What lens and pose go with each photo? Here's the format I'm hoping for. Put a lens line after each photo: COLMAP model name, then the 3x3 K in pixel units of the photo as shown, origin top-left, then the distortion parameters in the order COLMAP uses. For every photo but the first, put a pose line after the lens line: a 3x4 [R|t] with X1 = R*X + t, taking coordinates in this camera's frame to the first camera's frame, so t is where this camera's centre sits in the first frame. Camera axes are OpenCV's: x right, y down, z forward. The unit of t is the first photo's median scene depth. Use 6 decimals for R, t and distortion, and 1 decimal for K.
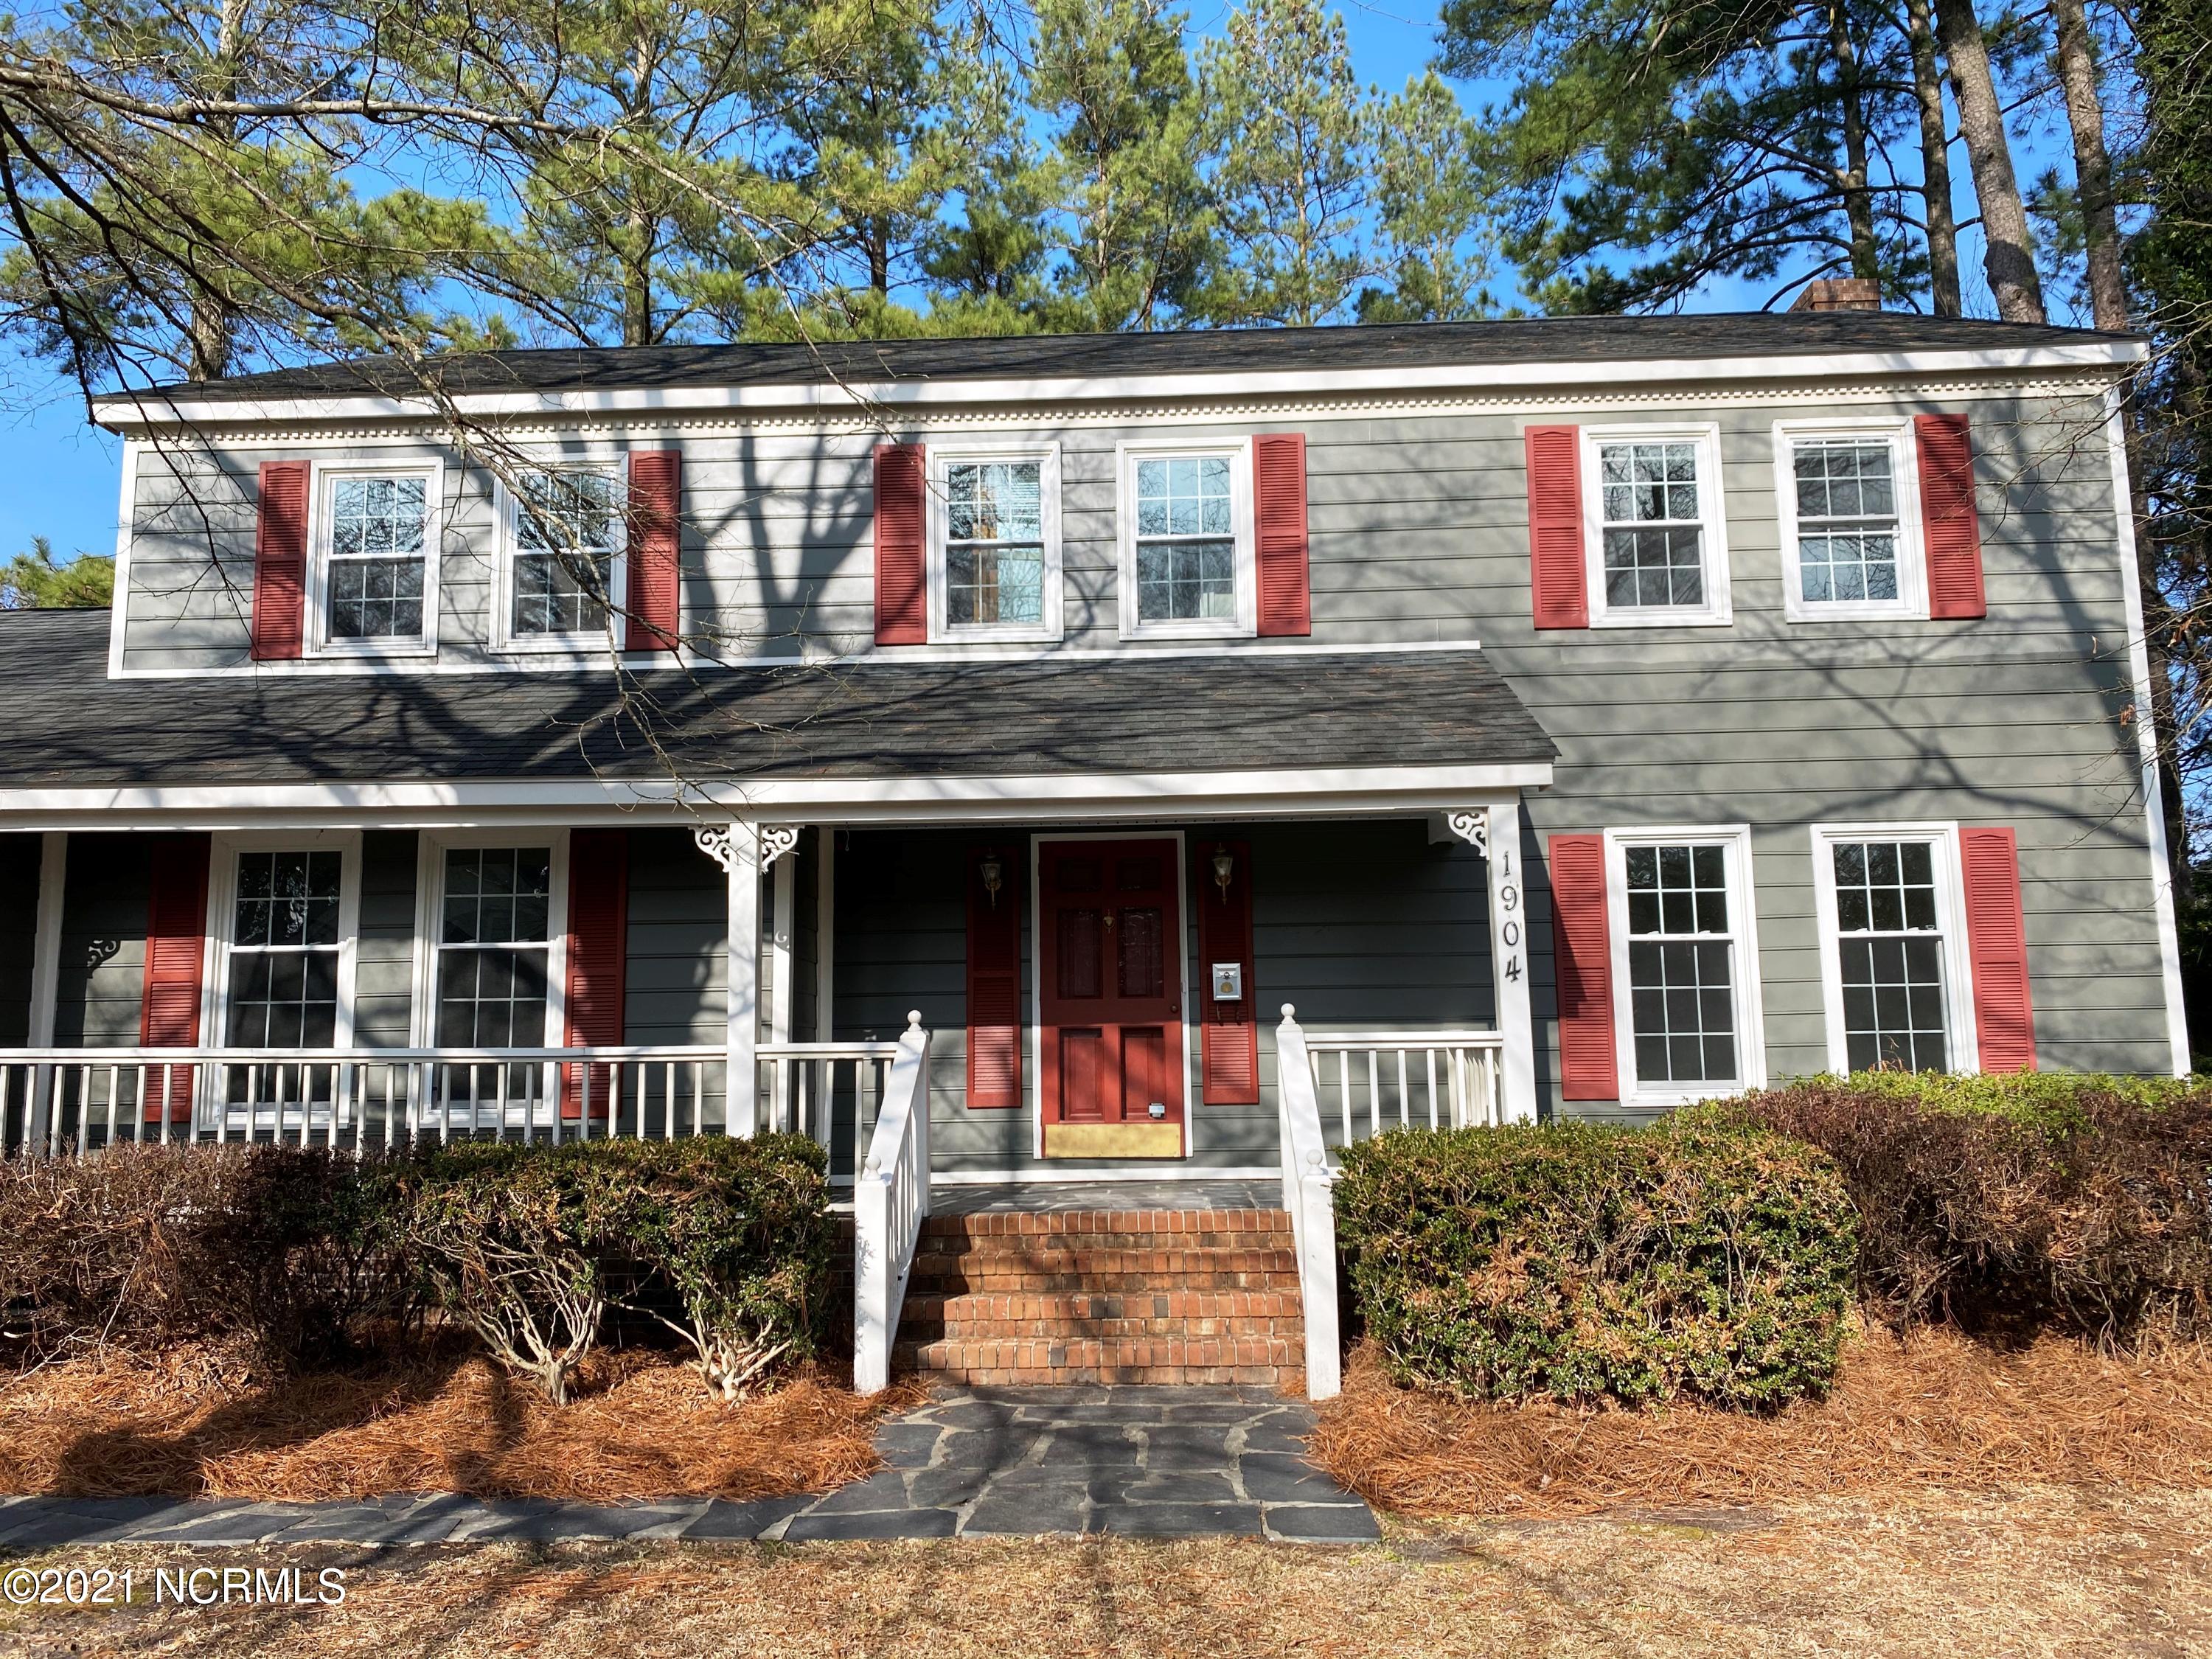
lens RADIAL K [[1700.5, 0, 1106.3], [0, 1700.5, 816.5], [0, 0, 1]] dist [0.041487, -0.111978]
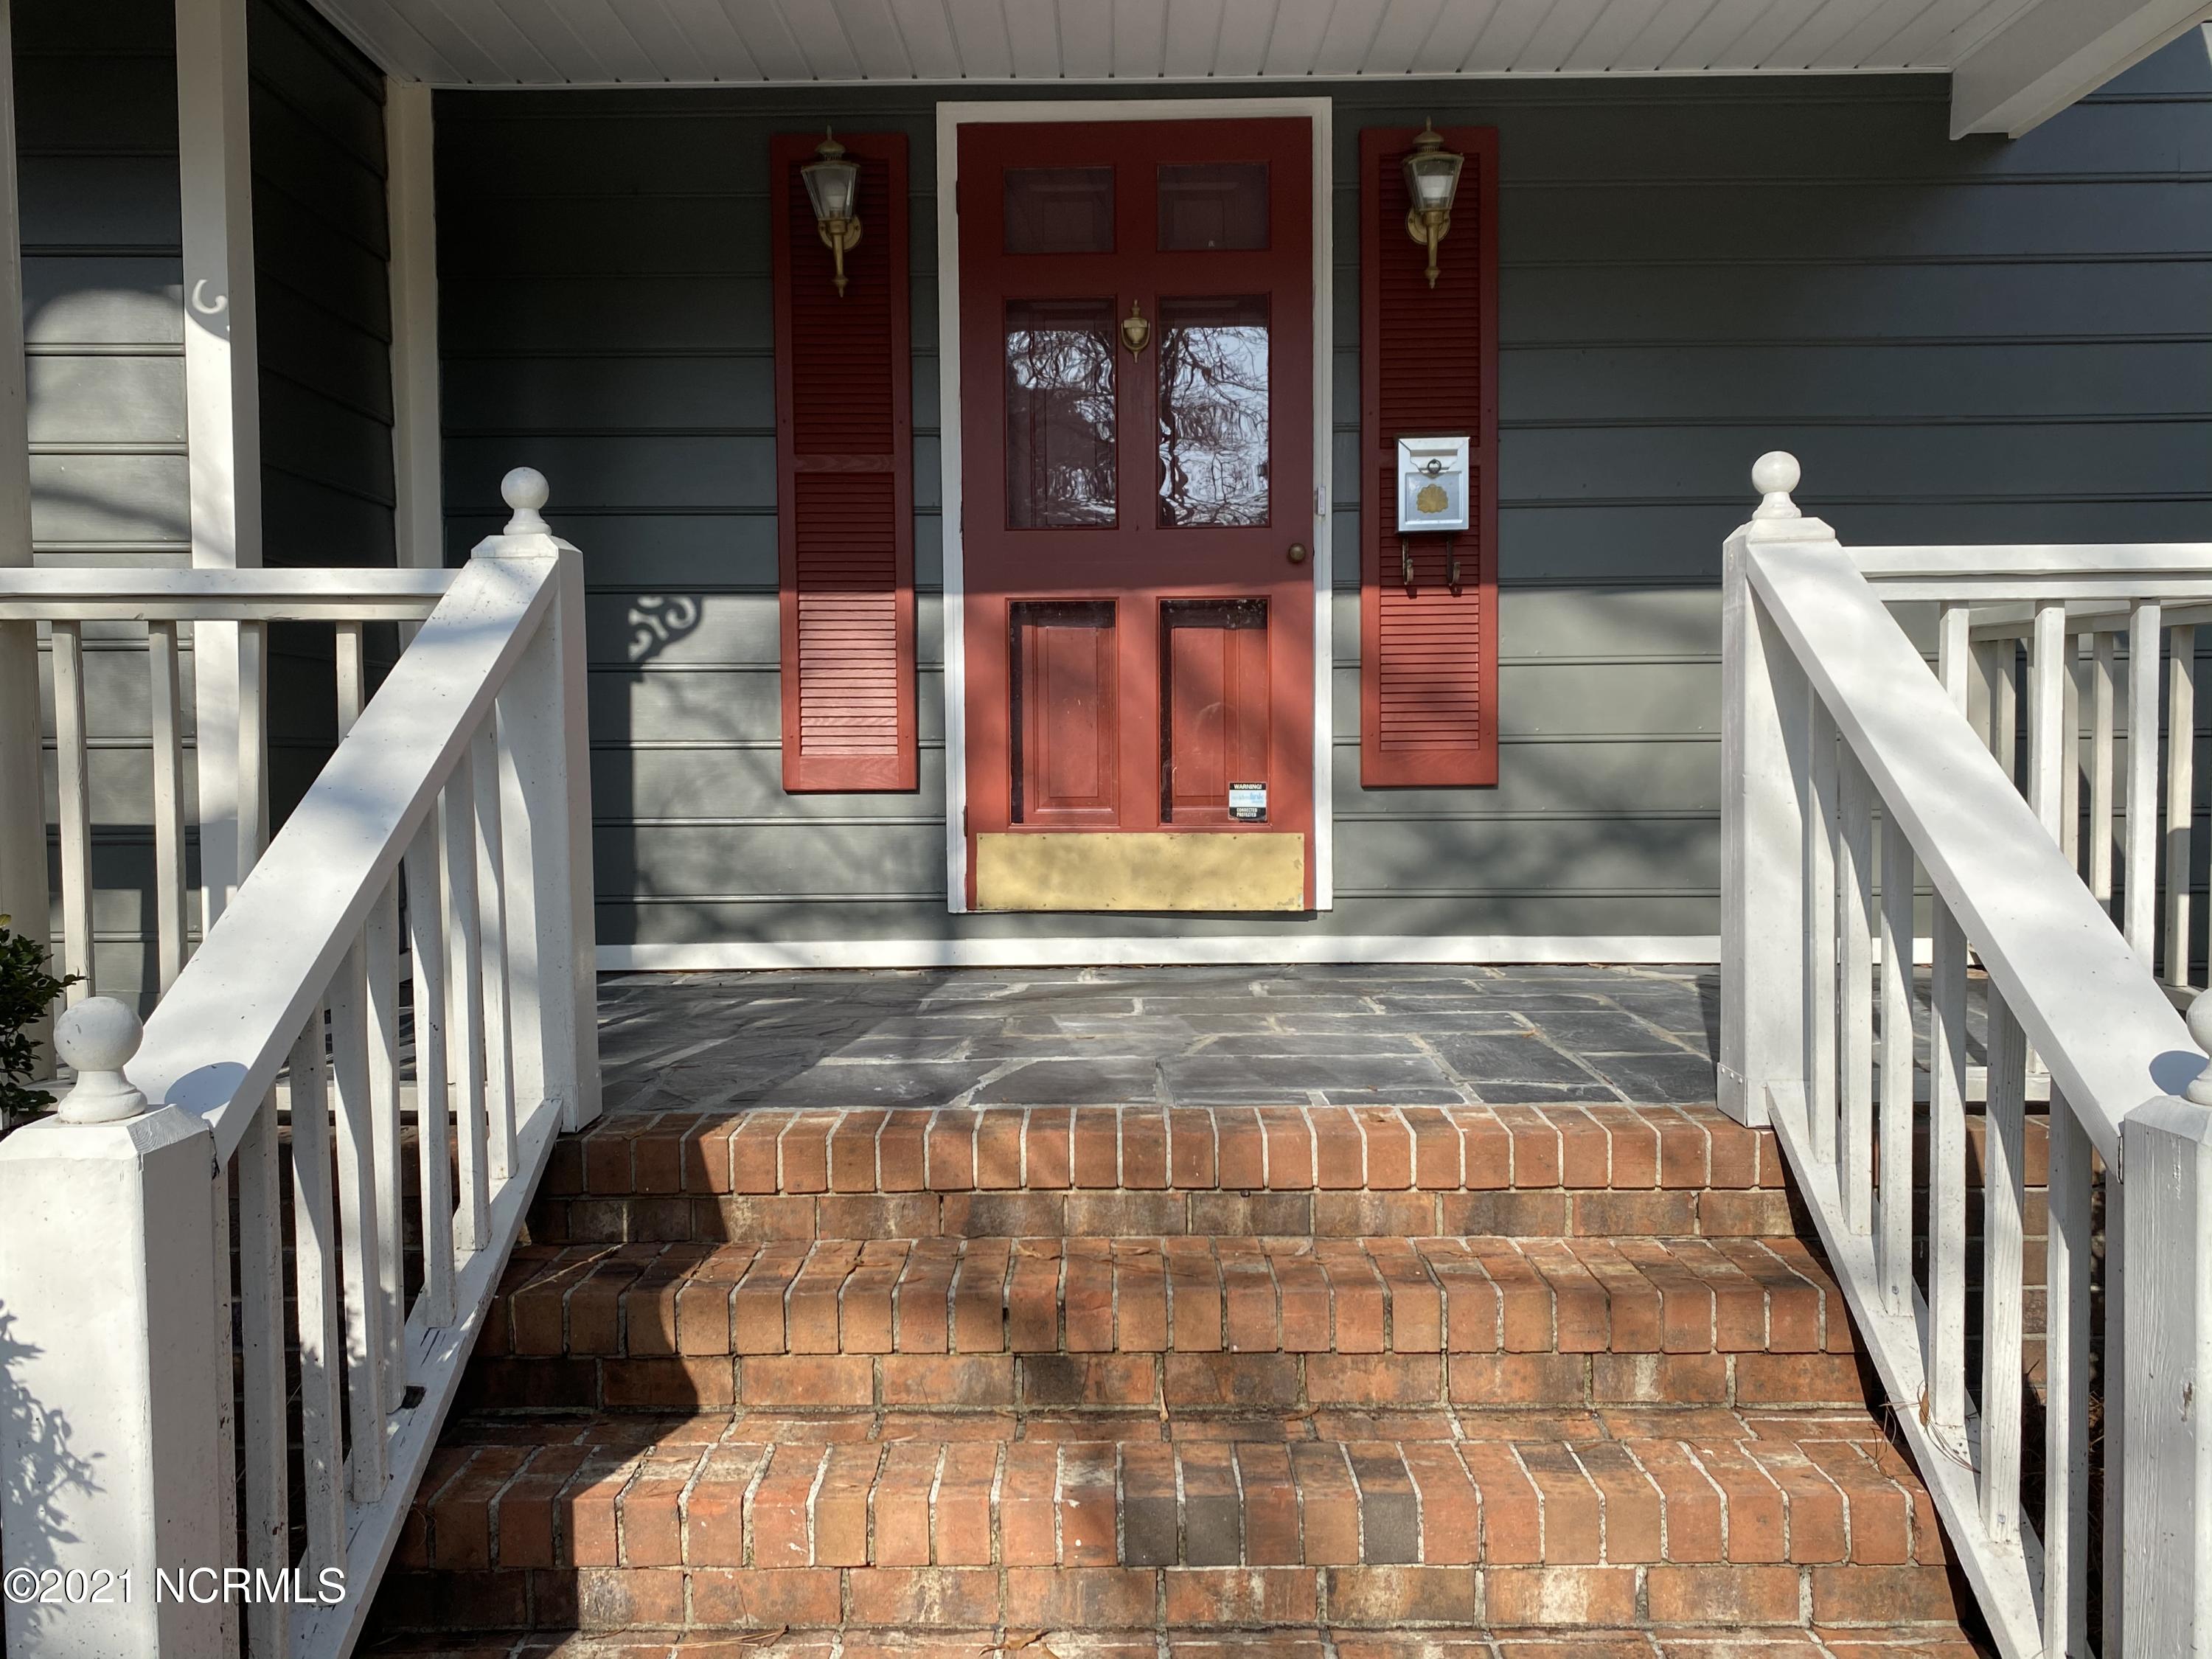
lens RADIAL K [[1838.3, 0, 1106.0], [0, 1838.3, 829.5], [0, 0, 1]] dist [-0.000883, -0.000515]
pose [[0.999812, 0.004696, 0.018813, -0.012903], [-0.008088, 0.982788, 0.184559, 0.094407], [-0.017622, -0.184677, 0.982641, 0.543634]]
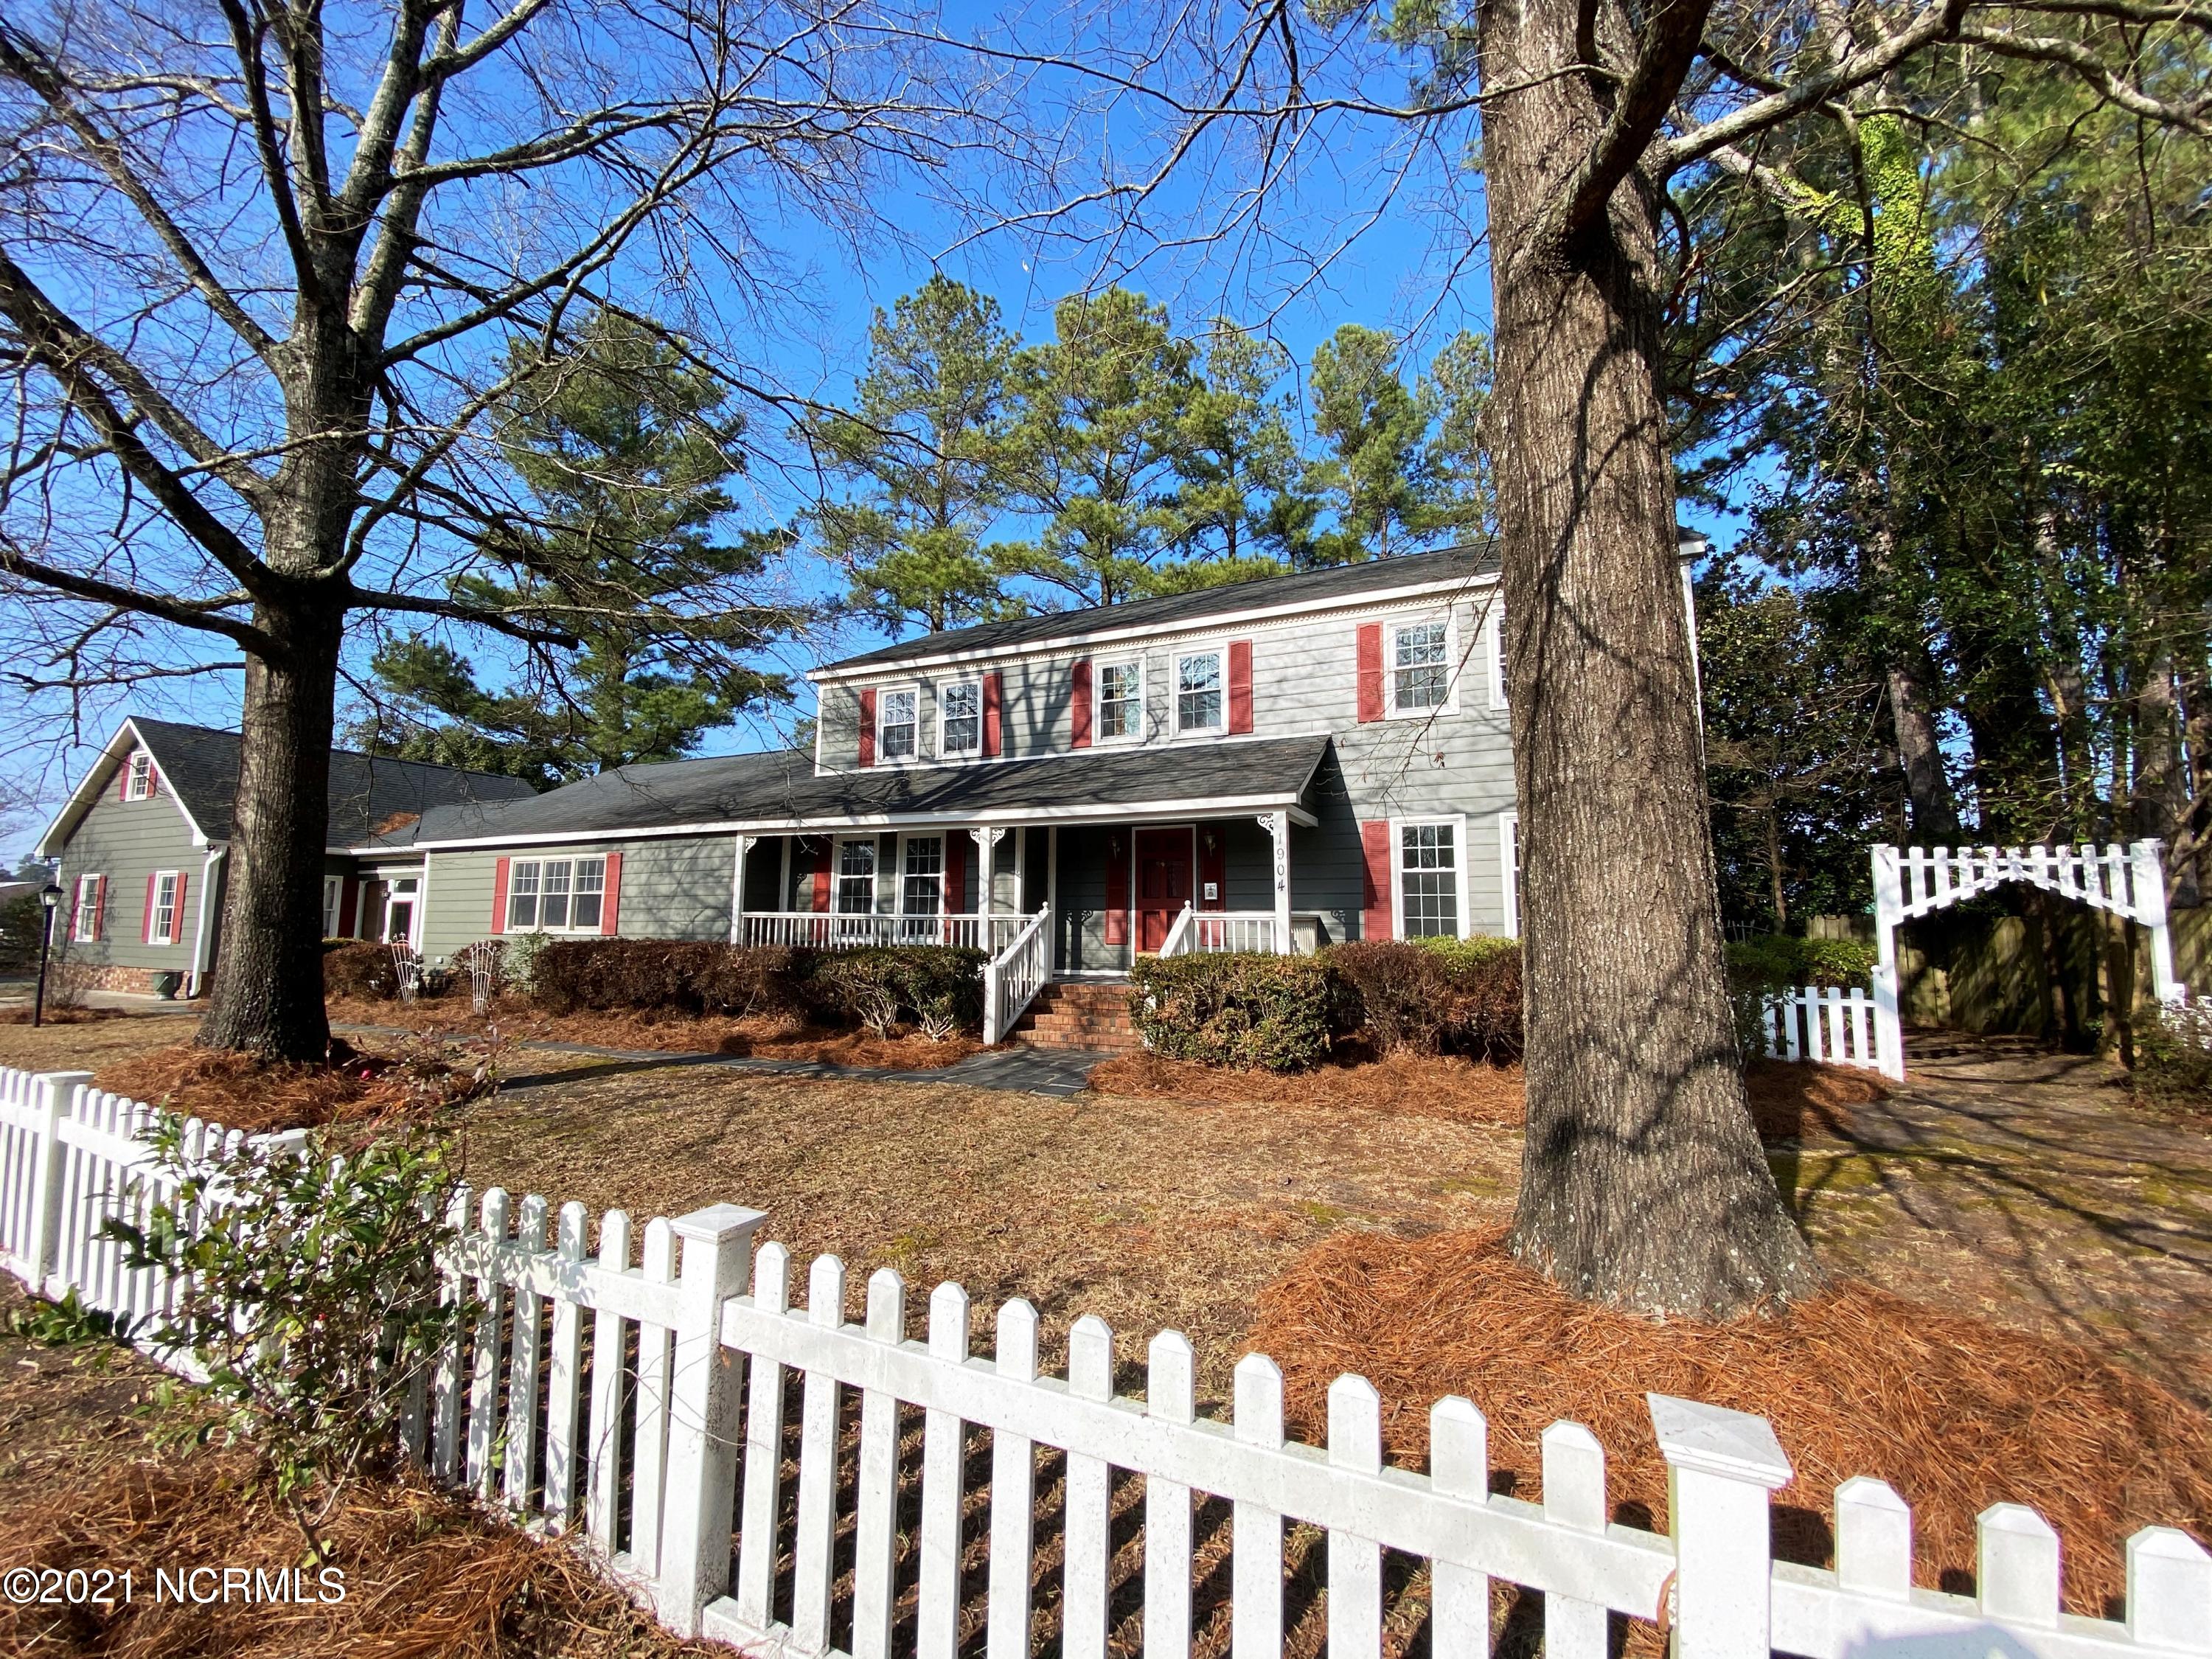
lens RADIAL K [[901.8, 0, 1096.1], [0, 901.8, 827.4], [0, 0, 1]] dist [0.034356, -0.023886]
pose [[0.919144, -0.022197, -0.393297, 0.386501], [0.031891, 0.999327, 0.018128, -0.012621], [0.392630, -0.029205, 0.919233, -0.142499]]
